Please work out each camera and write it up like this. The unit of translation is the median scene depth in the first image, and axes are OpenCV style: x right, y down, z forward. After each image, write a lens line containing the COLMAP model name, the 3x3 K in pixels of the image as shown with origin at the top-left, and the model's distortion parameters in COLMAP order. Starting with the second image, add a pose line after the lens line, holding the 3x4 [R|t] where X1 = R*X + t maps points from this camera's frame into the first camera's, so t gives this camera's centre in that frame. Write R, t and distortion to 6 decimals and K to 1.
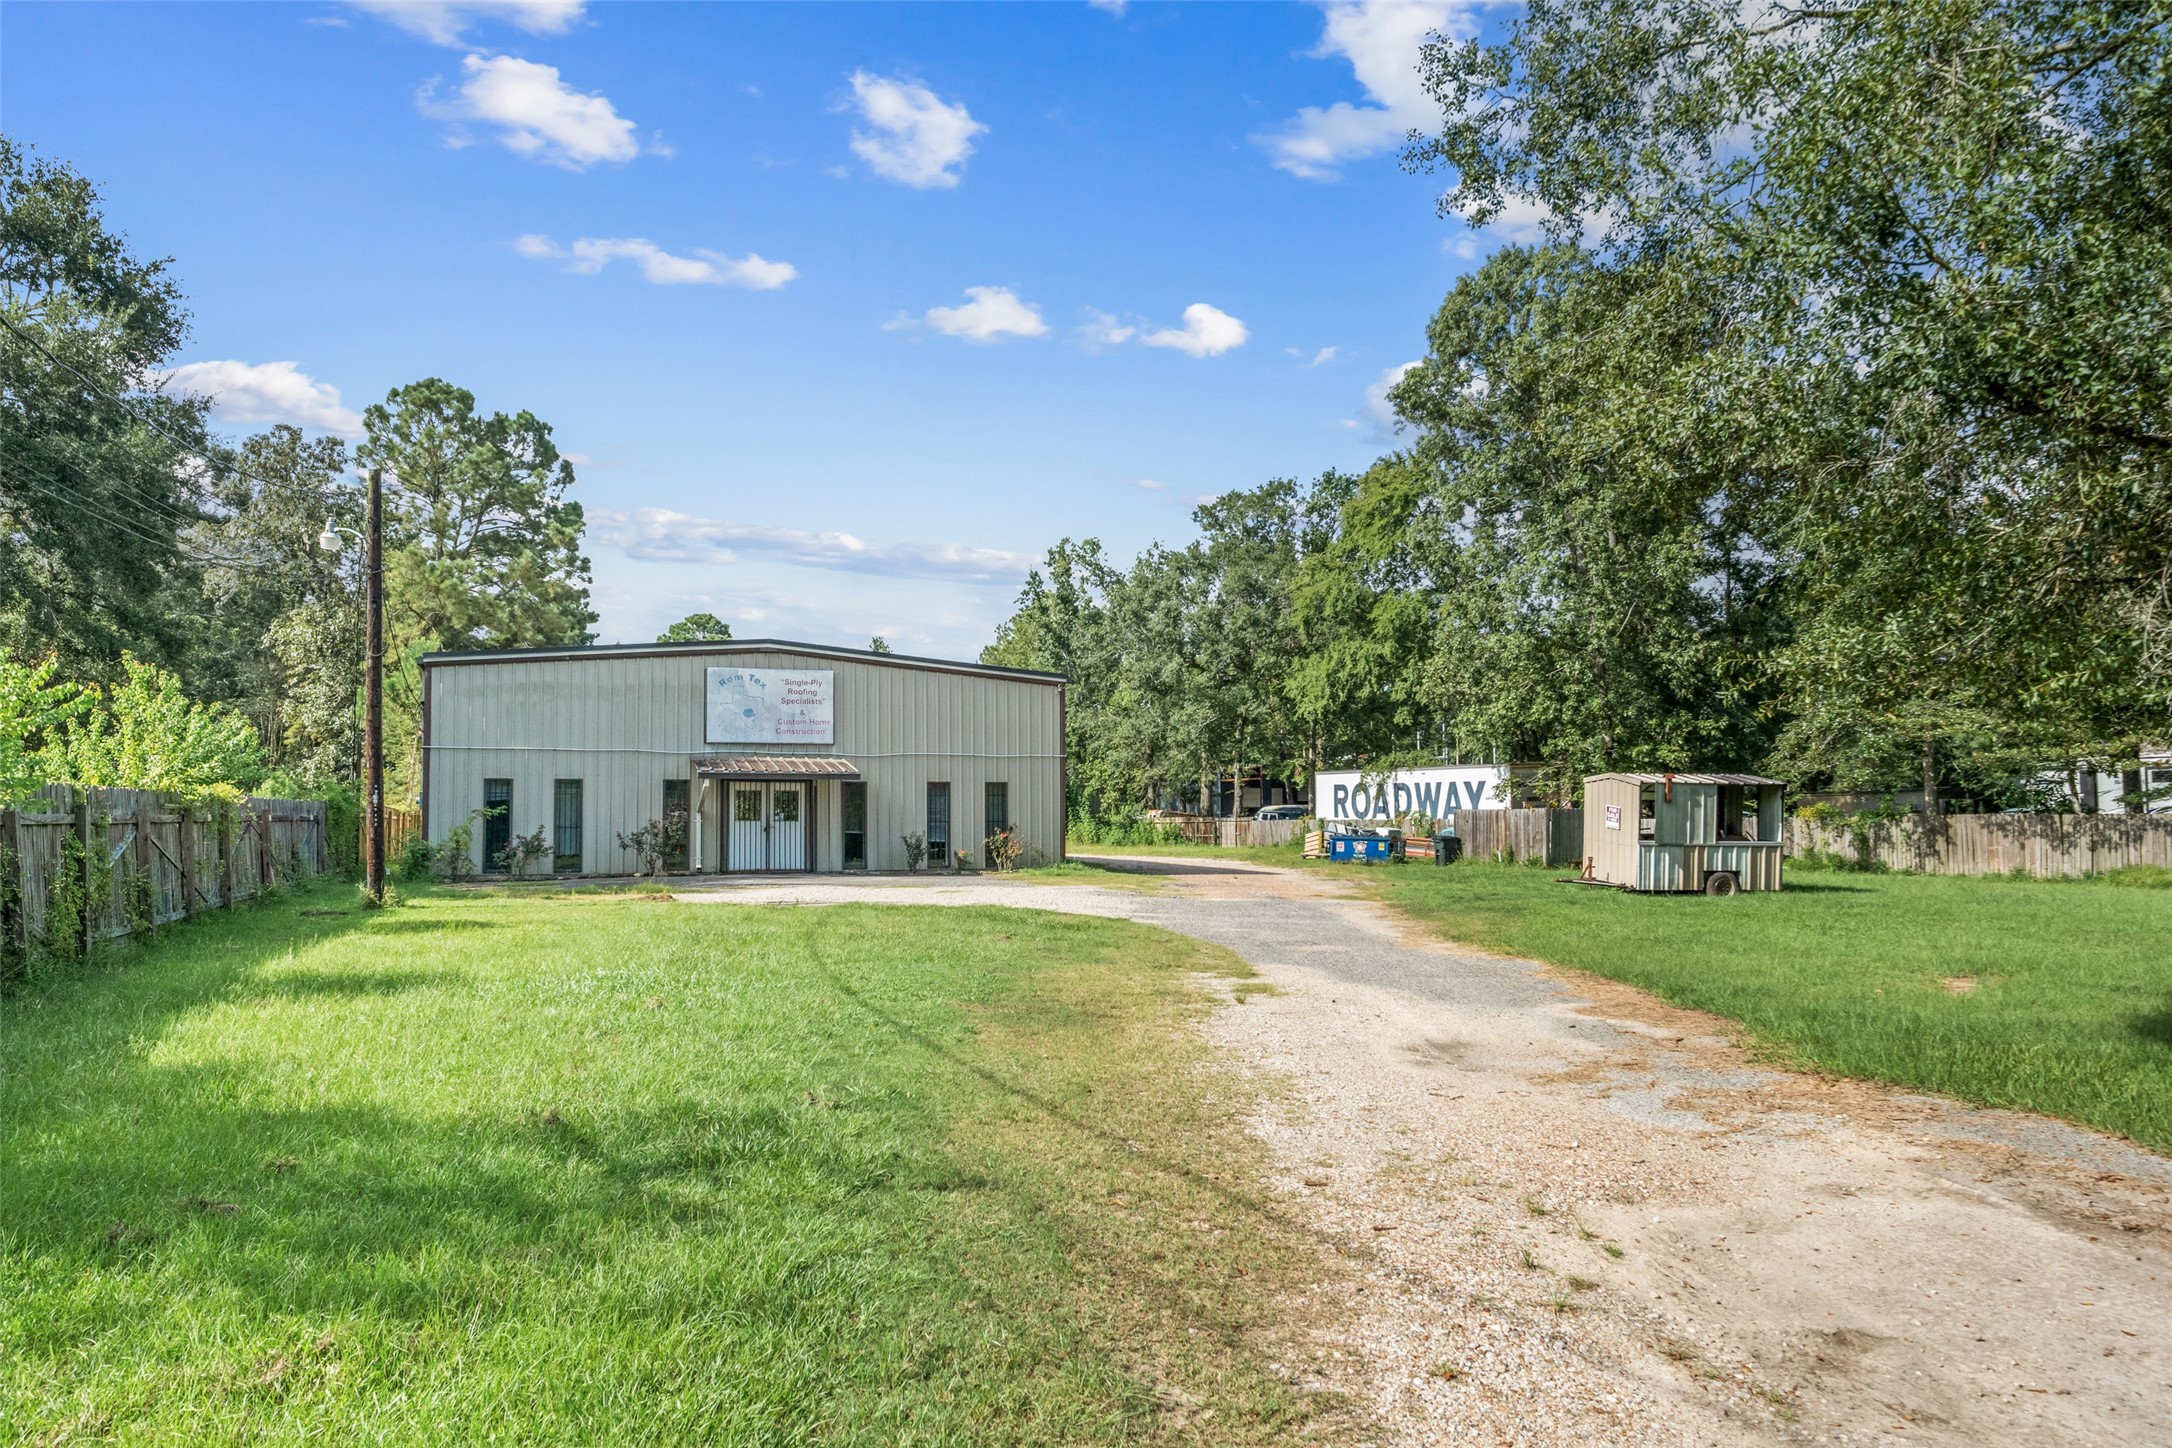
lens RADIAL K [[1497.7, 0, 1093.1], [0, 1497.7, 736.2], [0, 0, 1]] dist [0.000601, -0.000877]
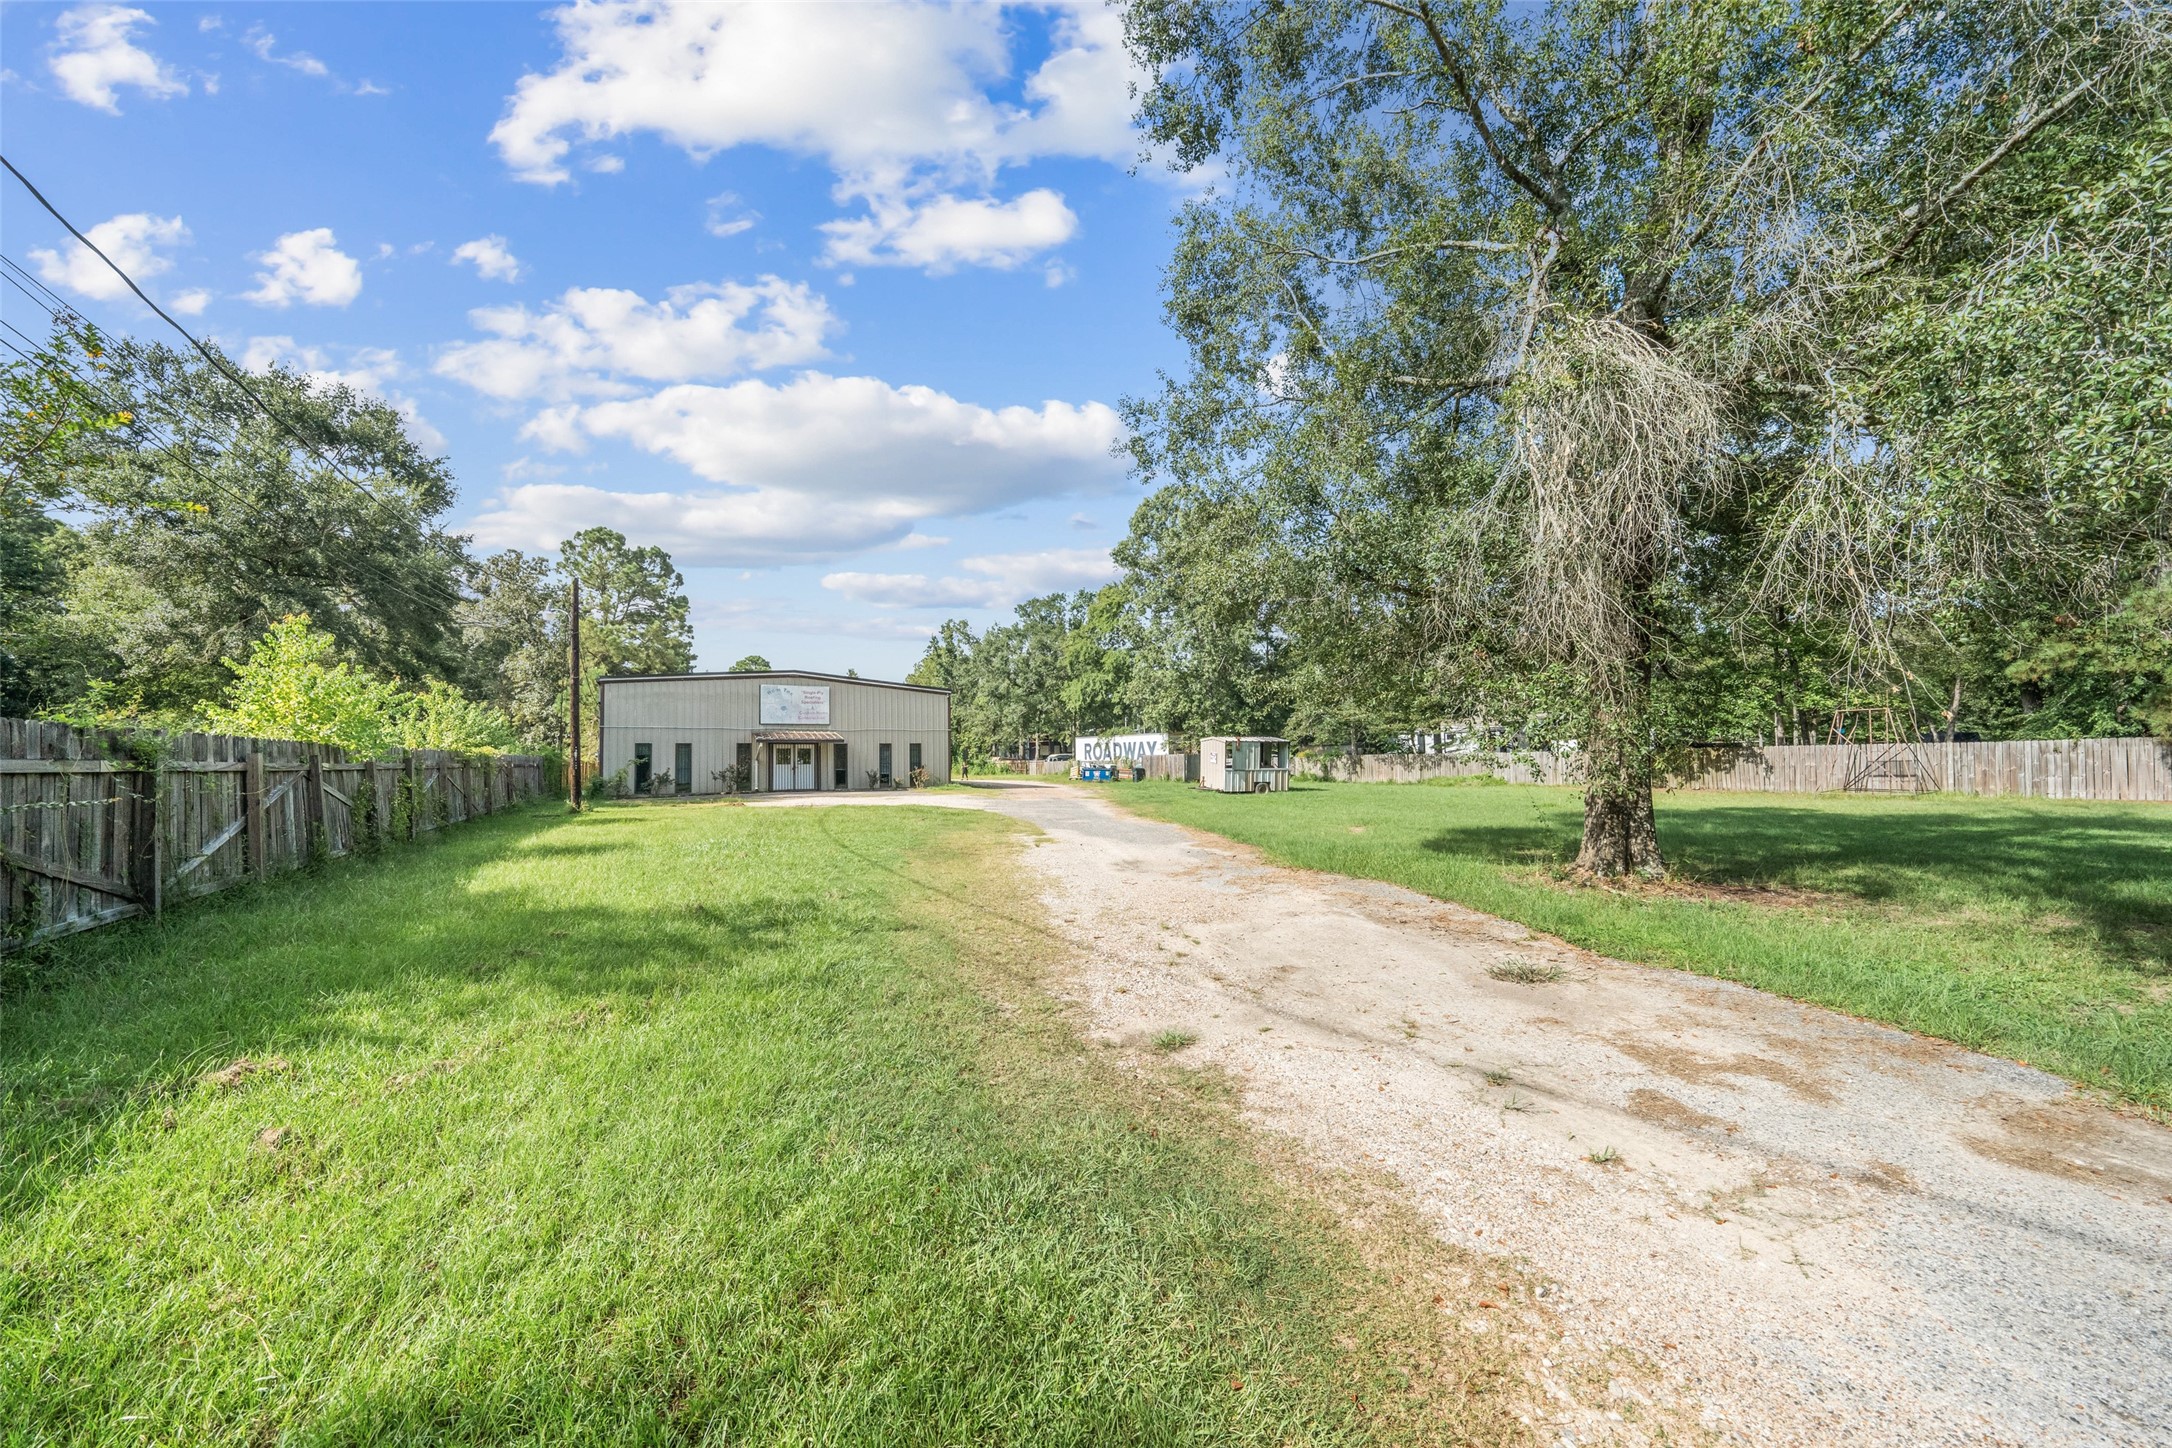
lens RADIAL K [[750.2, 0, 1086.0], [0, 750.2, 724.0], [0, 0, 1]] dist [0.000289, -0.000021]
pose [[0.987115, -0.003169, 0.159980, -0.000579], [0.002281, 0.999981, 0.005729, 0.000085], [-0.159996, -0.005291, 0.987104, -0.013963]]
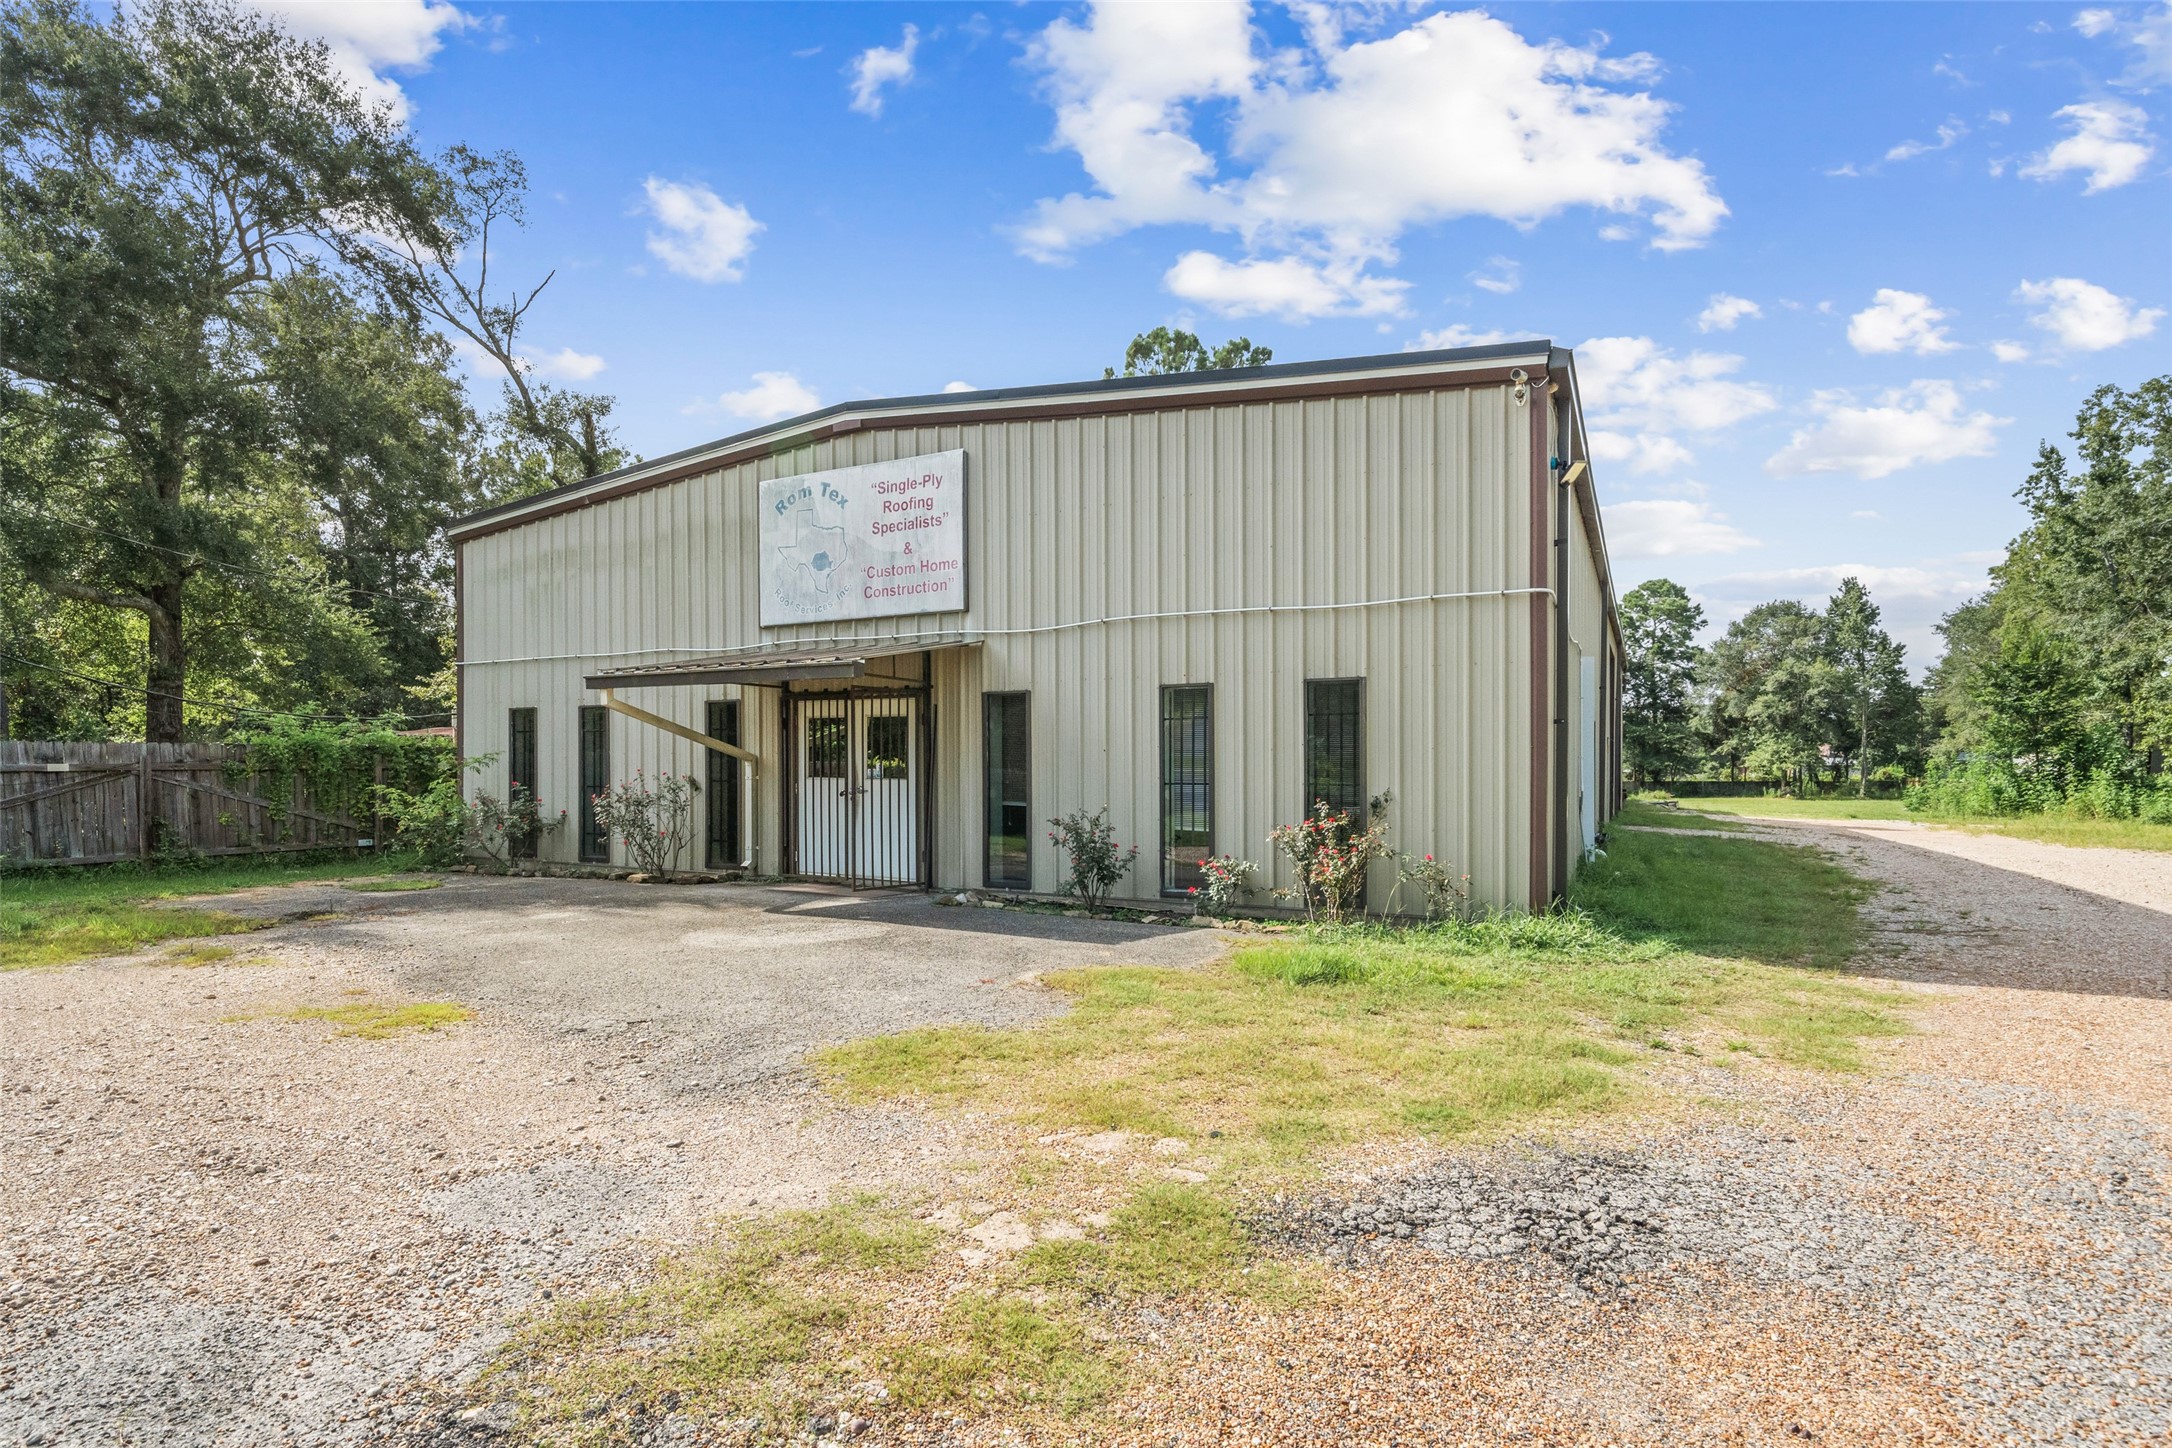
lens RADIAL K [[1086.4, 0, 1087.2], [0, 1086.4, 792.9], [0, 0, 1]] dist [-0.000759, -0.000530]
pose [[0.681840, 0.017578, -0.731290, 0.095576], [0.034135, 0.997858, 0.055812, 0.043878], [0.730704, -0.063017, 0.679780, 0.805307]]
